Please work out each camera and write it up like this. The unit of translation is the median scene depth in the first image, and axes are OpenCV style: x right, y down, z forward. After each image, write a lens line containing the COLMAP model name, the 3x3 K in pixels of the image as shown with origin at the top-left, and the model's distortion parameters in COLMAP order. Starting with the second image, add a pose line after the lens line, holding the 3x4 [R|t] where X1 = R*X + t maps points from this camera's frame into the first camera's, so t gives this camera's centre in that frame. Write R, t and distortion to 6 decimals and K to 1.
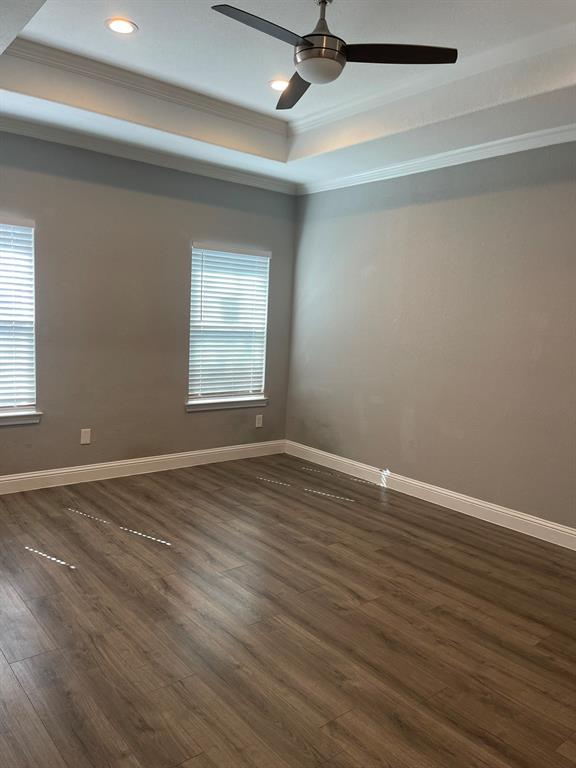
lens RADIAL K [[579.3, 0, 288.8], [0, 579.3, 387.3], [0, 0, 1]] dist [0.076908, -0.103965]
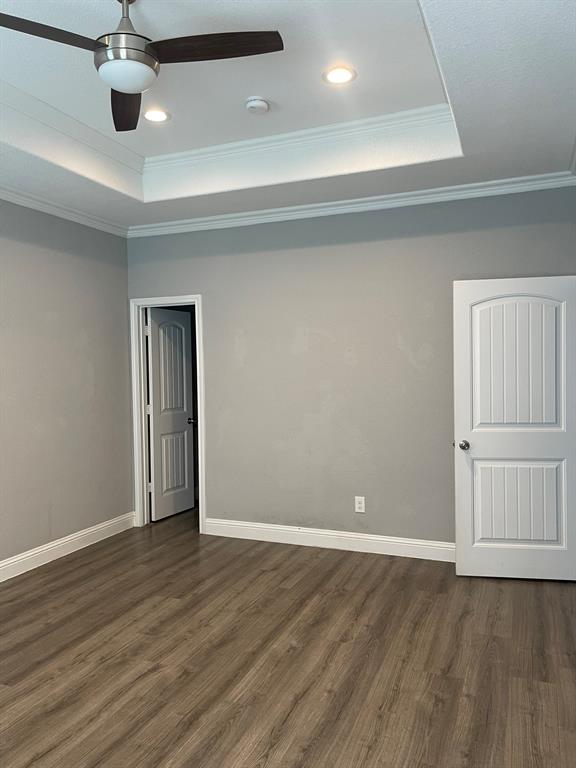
lens RADIAL K [[579.3, 0, 288.8], [0, 579.3, 387.3], [0, 0, 1]] dist [0.076908, -0.103965]
pose [[-0.479191, -0.069608, 0.874946, -0.899701], [0.096768, 0.986583, 0.131488, -0.214093], [-0.872360, 0.147675, -0.466026, 1.393389]]
